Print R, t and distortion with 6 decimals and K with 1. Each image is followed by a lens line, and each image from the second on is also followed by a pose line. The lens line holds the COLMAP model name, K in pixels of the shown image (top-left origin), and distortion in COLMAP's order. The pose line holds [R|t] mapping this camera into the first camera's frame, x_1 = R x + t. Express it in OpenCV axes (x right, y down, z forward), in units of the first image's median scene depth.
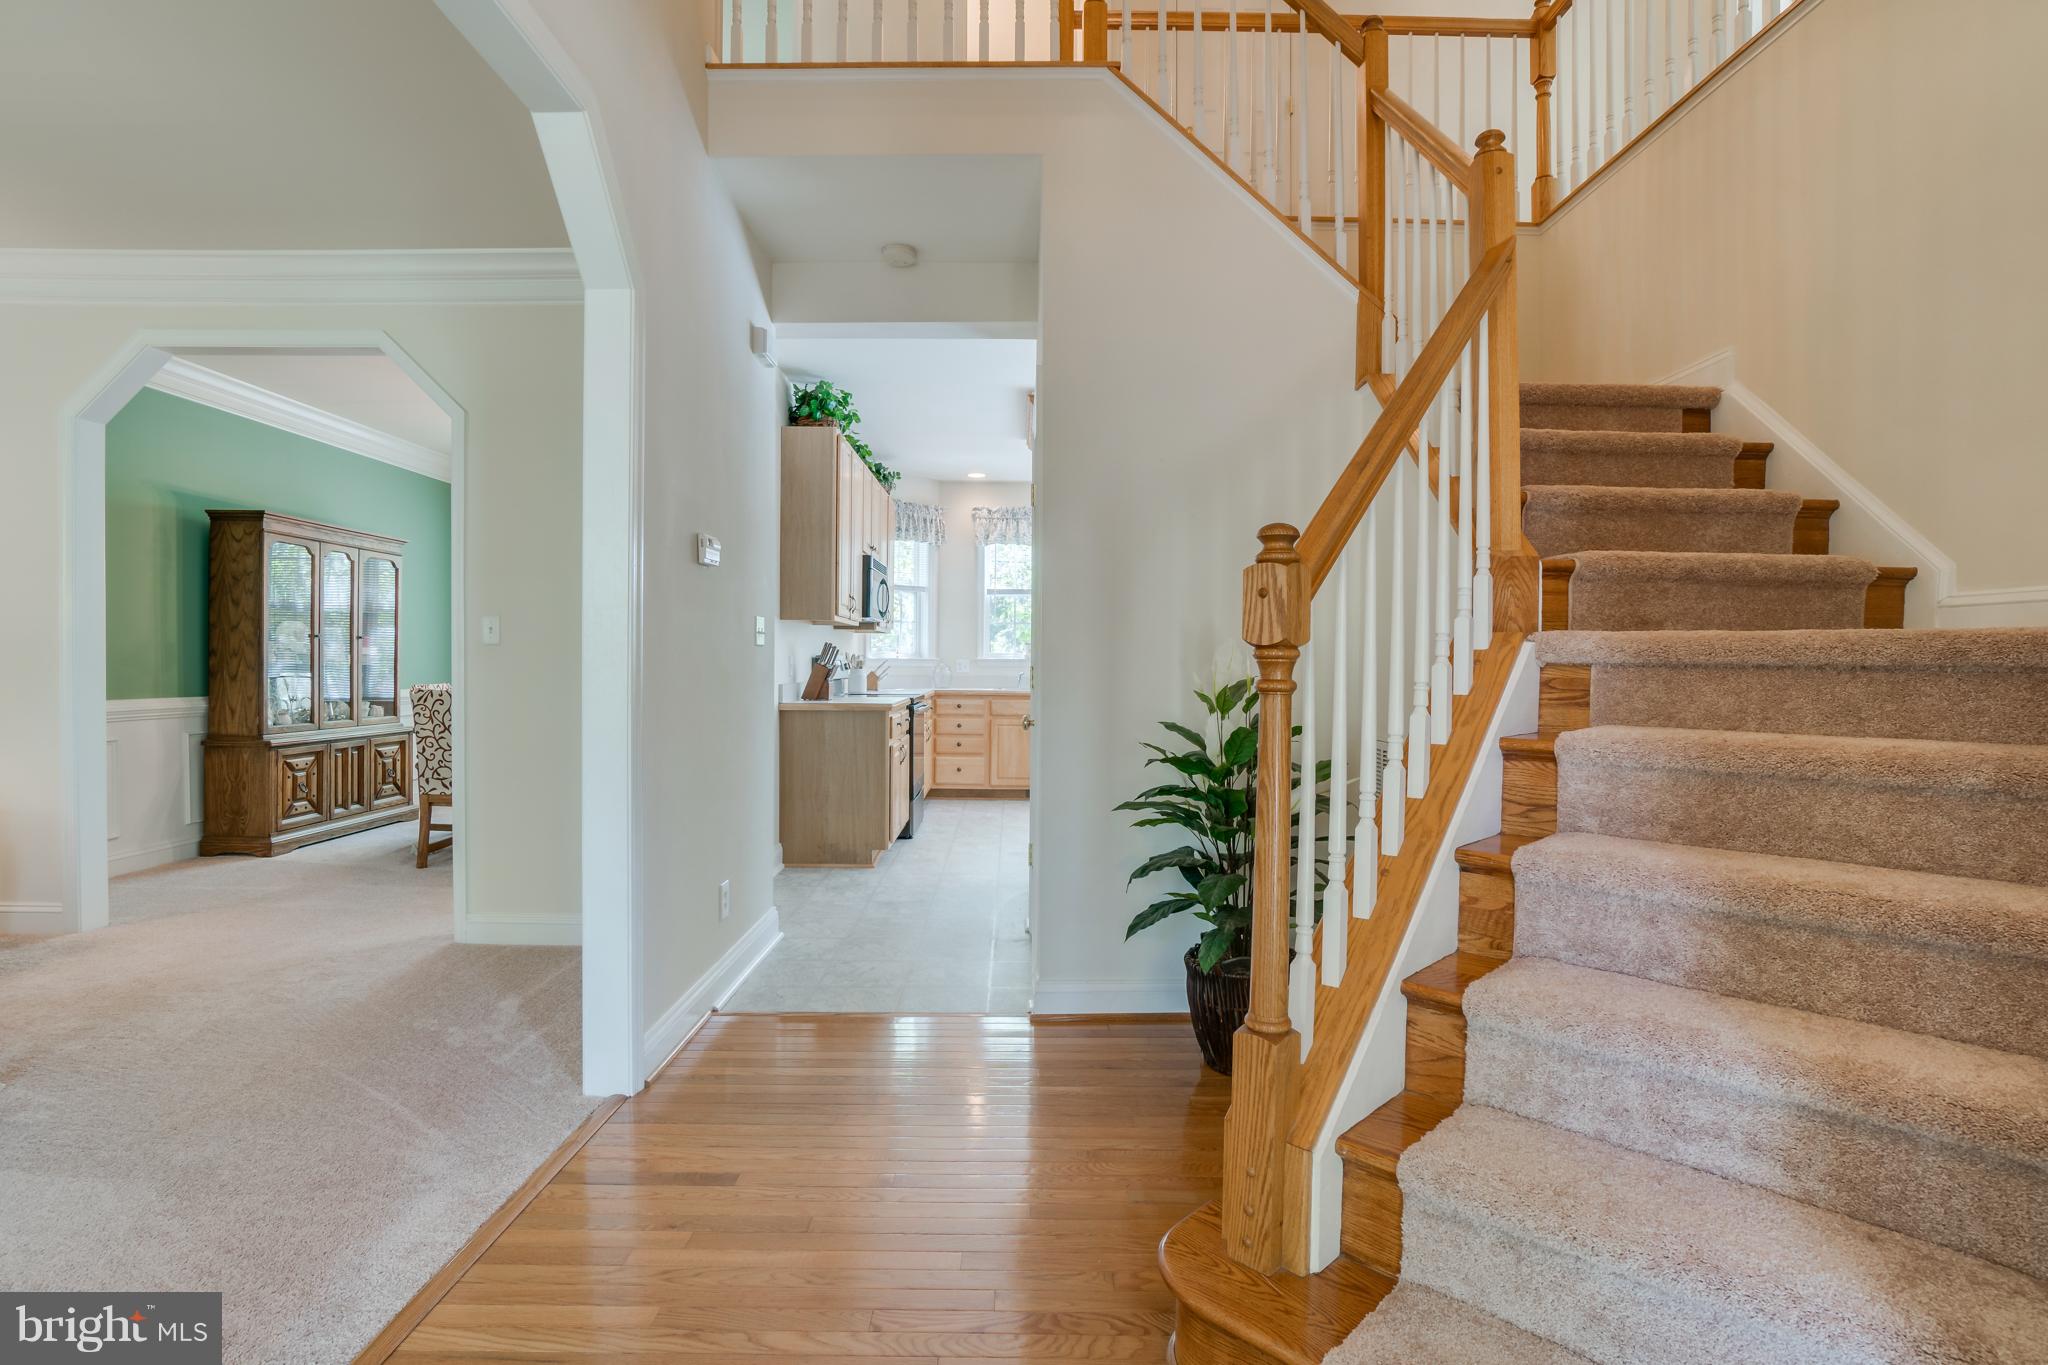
lens RADIAL K [[938.7, 0, 1020.0], [0, 938.7, 667.8], [0, 0, 1]] dist [-0.049070, 0.020241]
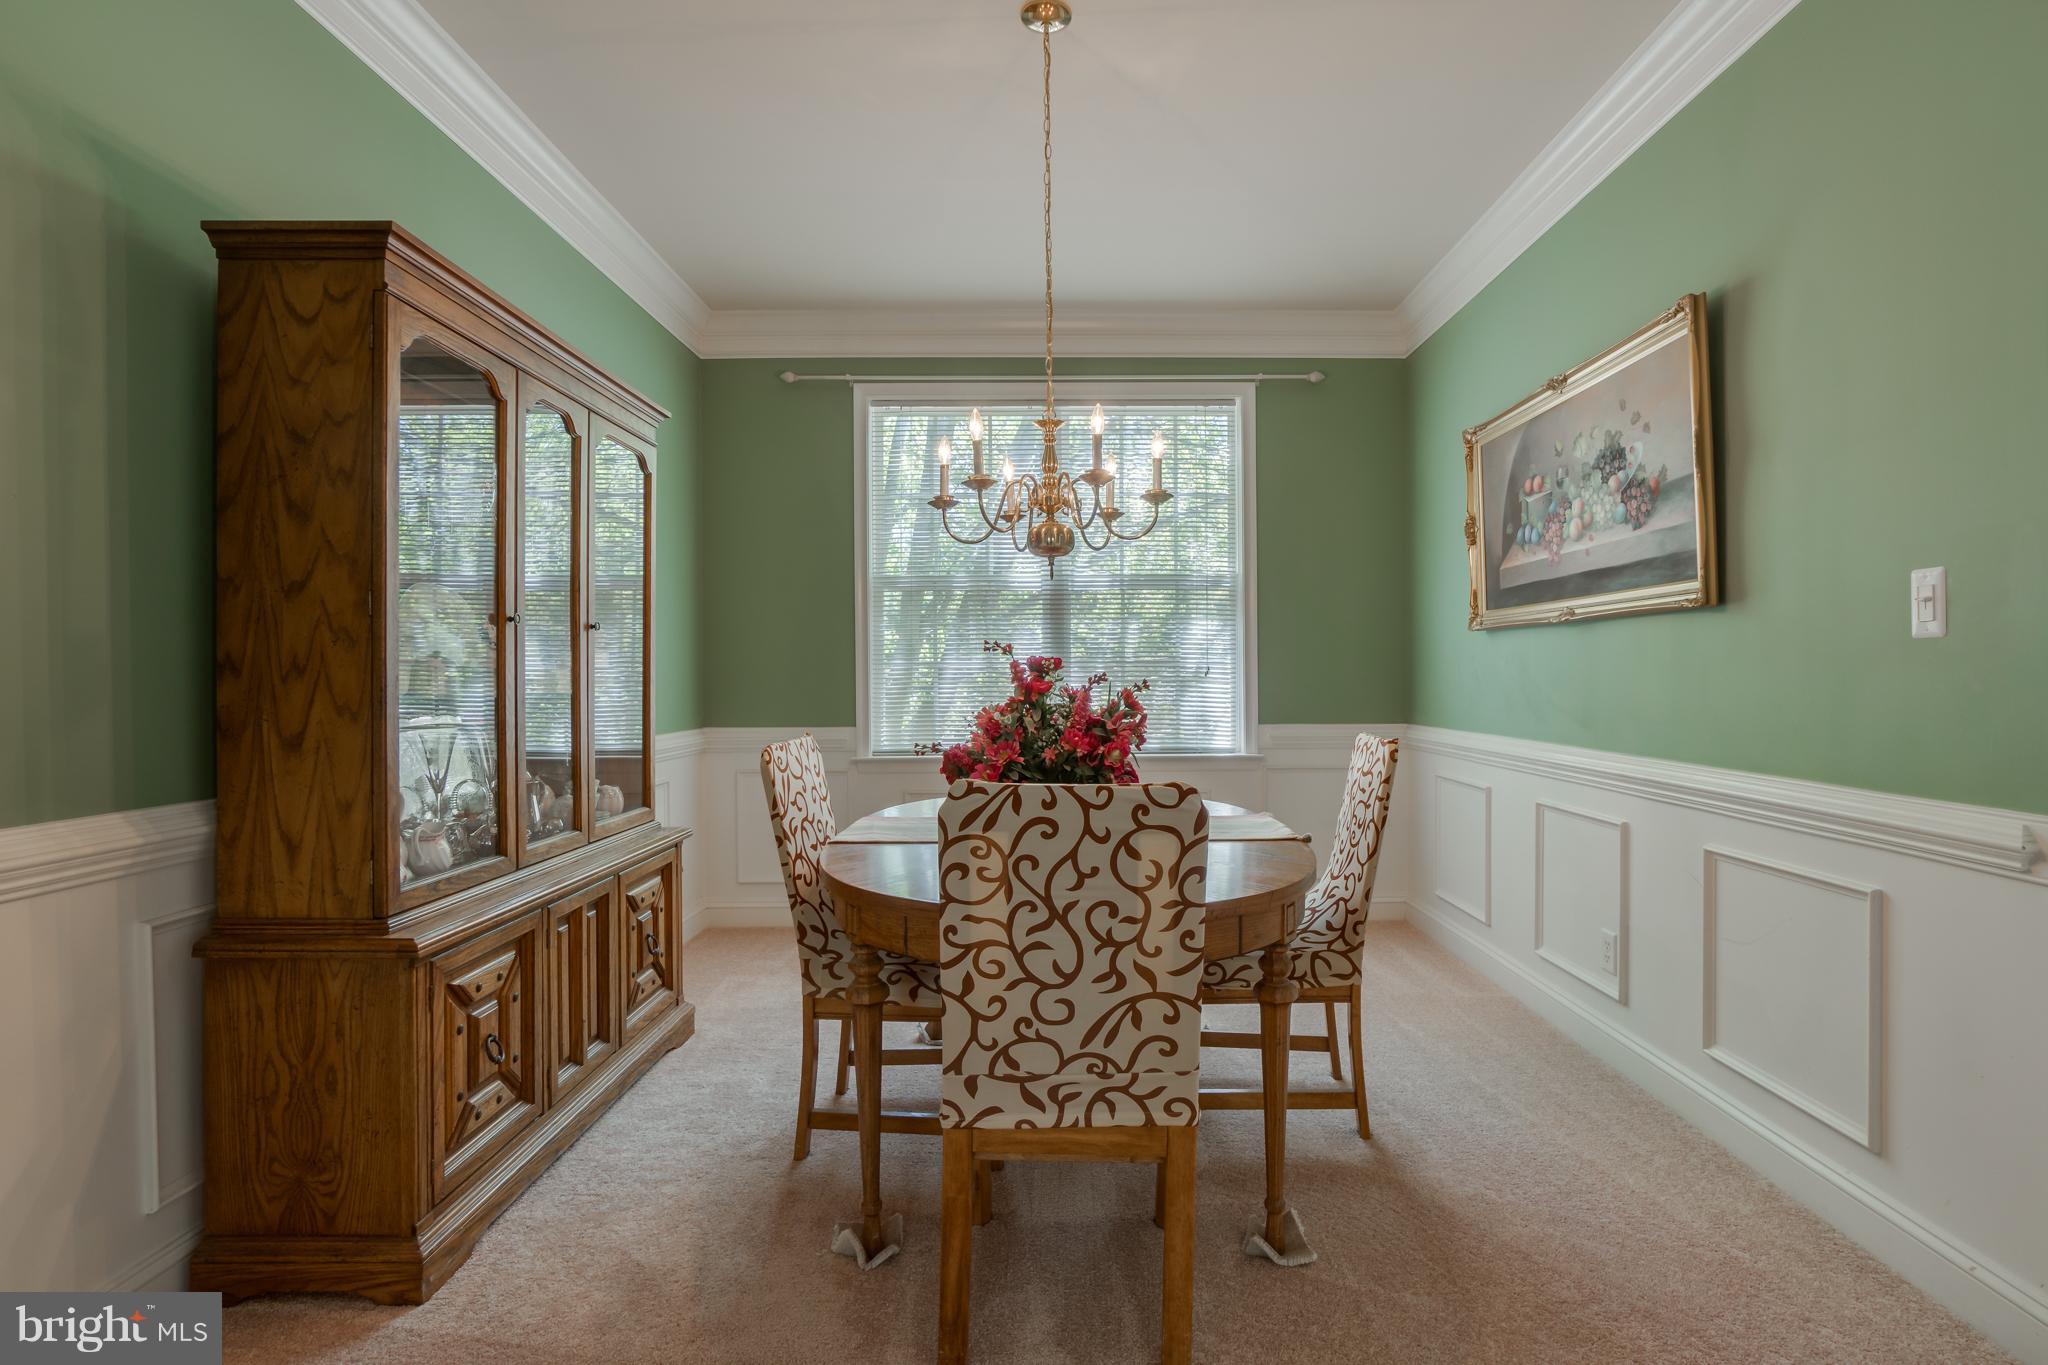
lens RADIAL K [[897.6, 0, 1026.2], [0, 897.6, 672.2], [0, 0, 1]] dist [-0.042410, 0.016328]
pose [[0.999724, -0.011758, 0.020325, -0.606779], [0.011894, 0.999908, -0.006558, -0.009074], [-0.020246, 0.006798, 0.999772, 0.684640]]
